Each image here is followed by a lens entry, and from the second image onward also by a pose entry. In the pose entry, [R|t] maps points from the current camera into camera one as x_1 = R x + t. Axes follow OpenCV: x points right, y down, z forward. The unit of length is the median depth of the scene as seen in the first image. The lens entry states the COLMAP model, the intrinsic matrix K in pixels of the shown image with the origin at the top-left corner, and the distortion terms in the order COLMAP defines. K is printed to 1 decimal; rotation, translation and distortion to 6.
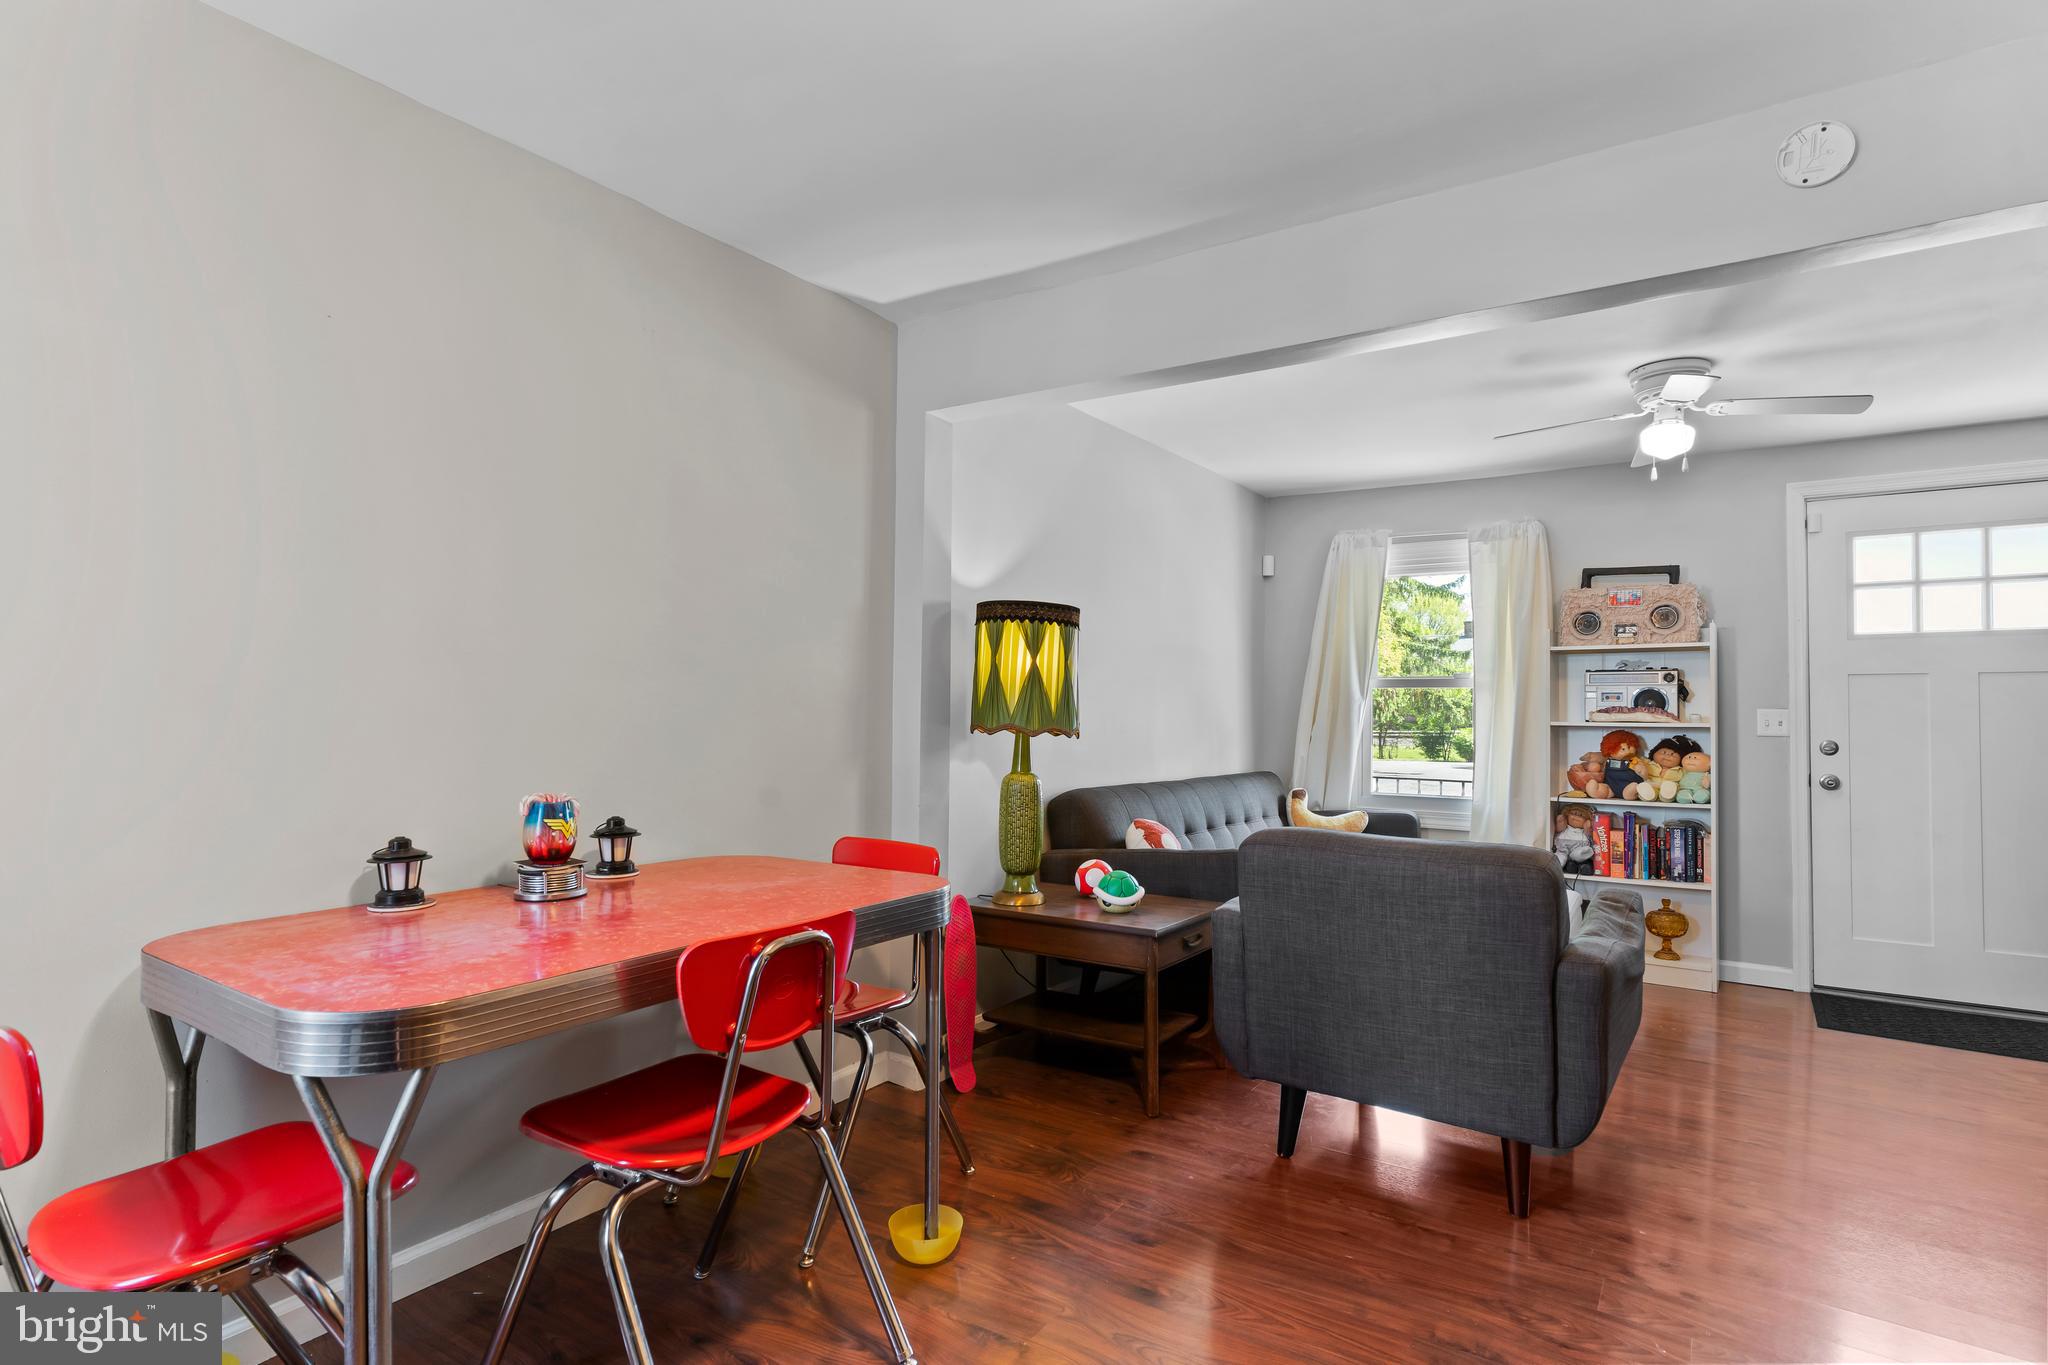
lens RADIAL K [[1060.6, 0, 1011.4], [0, 1060.6, 680.9], [0, 0, 1]] dist [-0.004352, 0.000107]
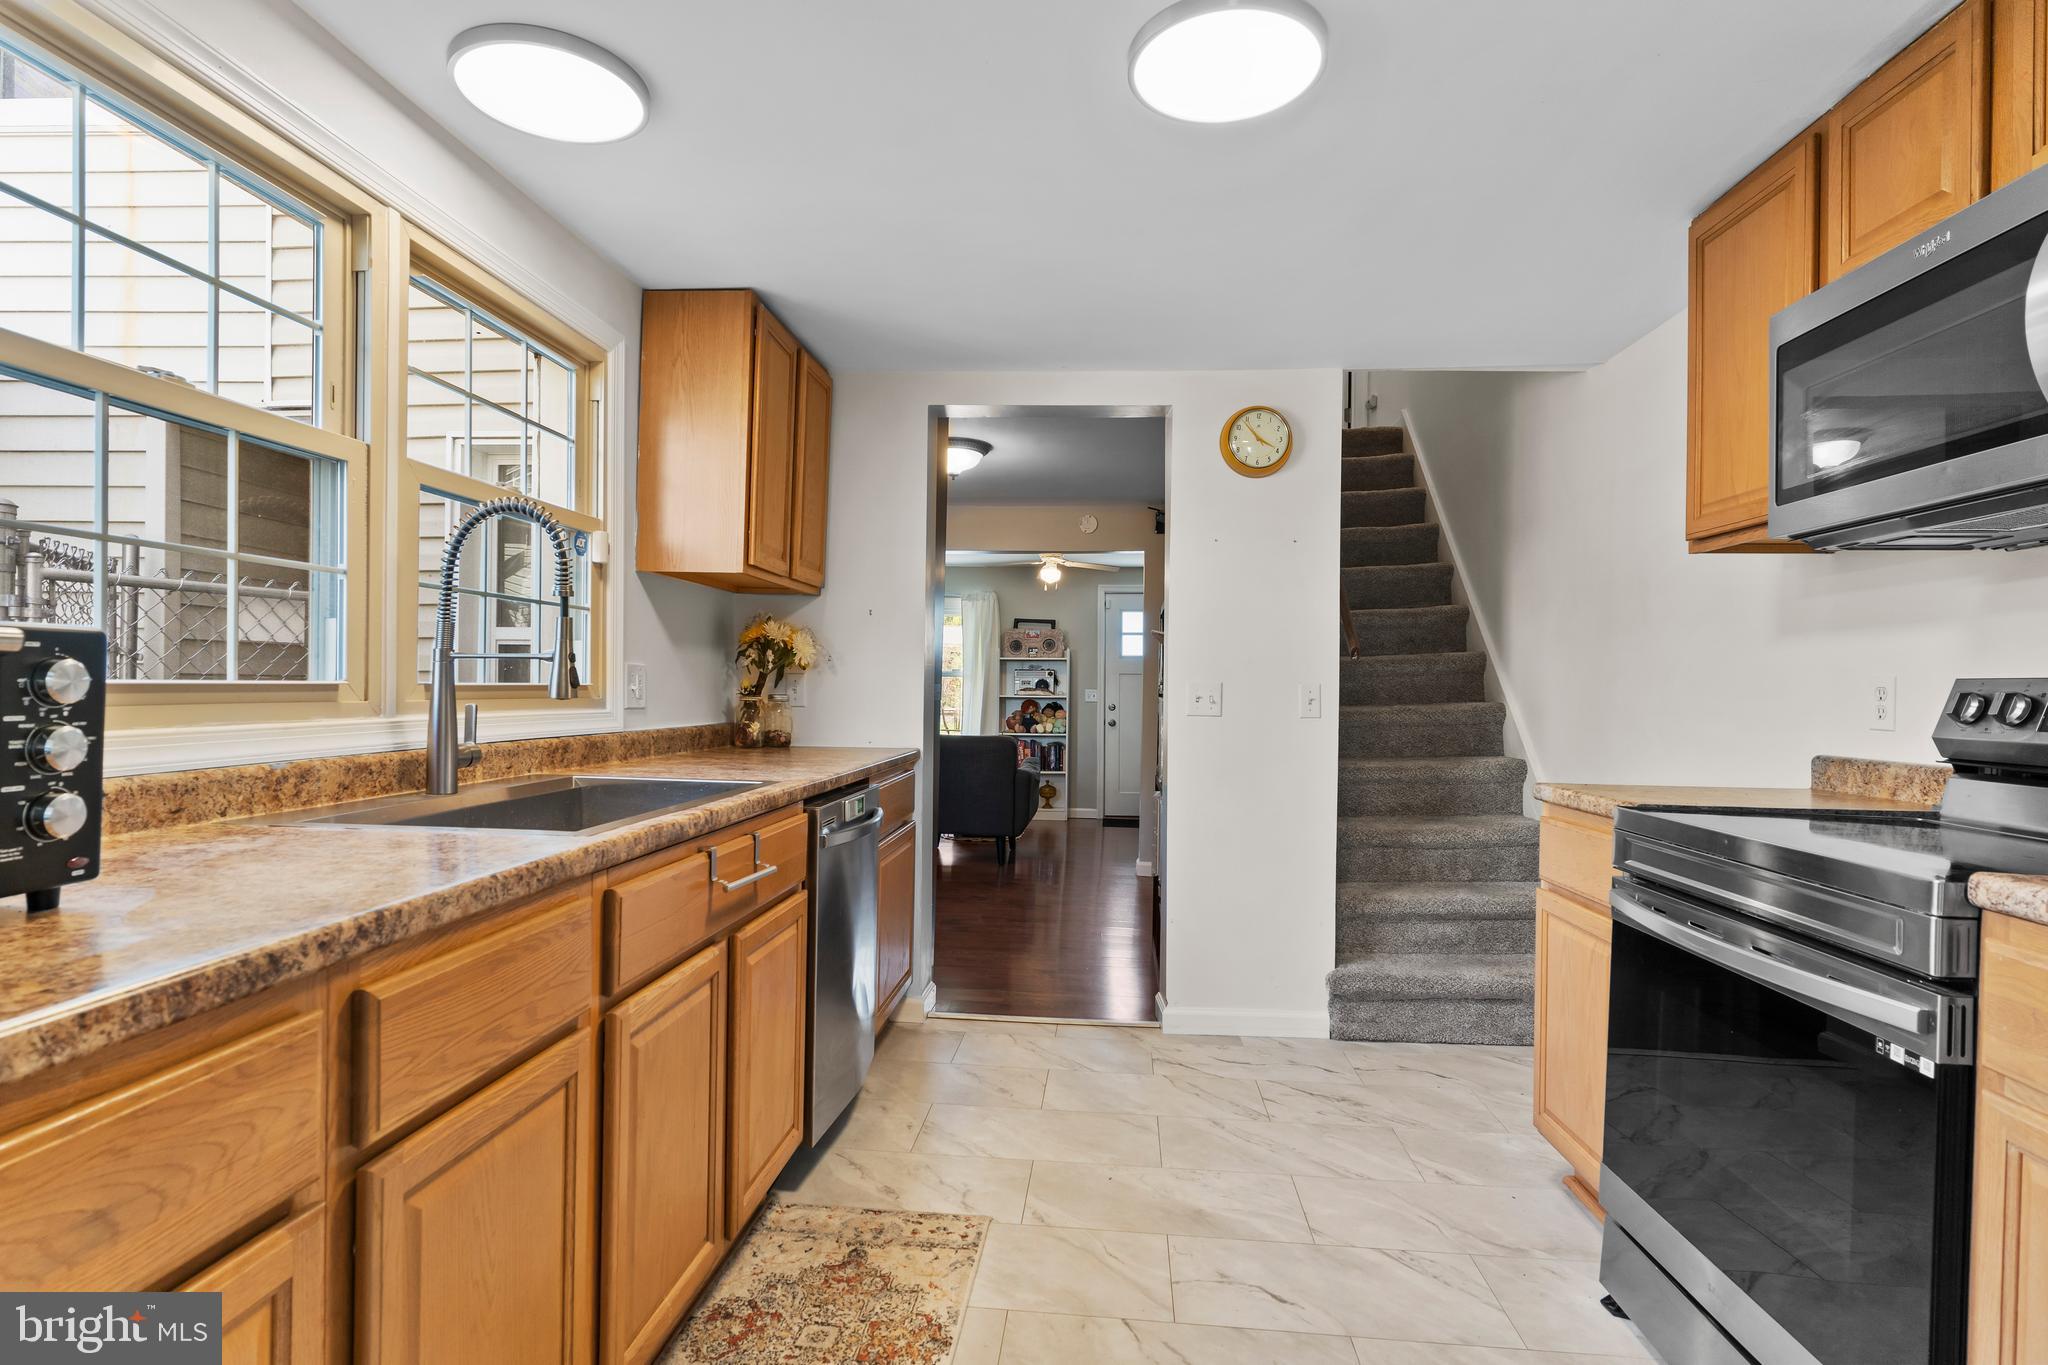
lens RADIAL K [[1060.6, 0, 1011.4], [0, 1060.6, 680.9], [0, 0, 1]] dist [-0.004352, 0.000107]
pose [[0.868444, 0.015386, 0.495548, -0.475733], [-0.016919, 0.999856, -0.001393, 0.014695], [-0.495498, -0.007174, 0.868580, -0.768606]]
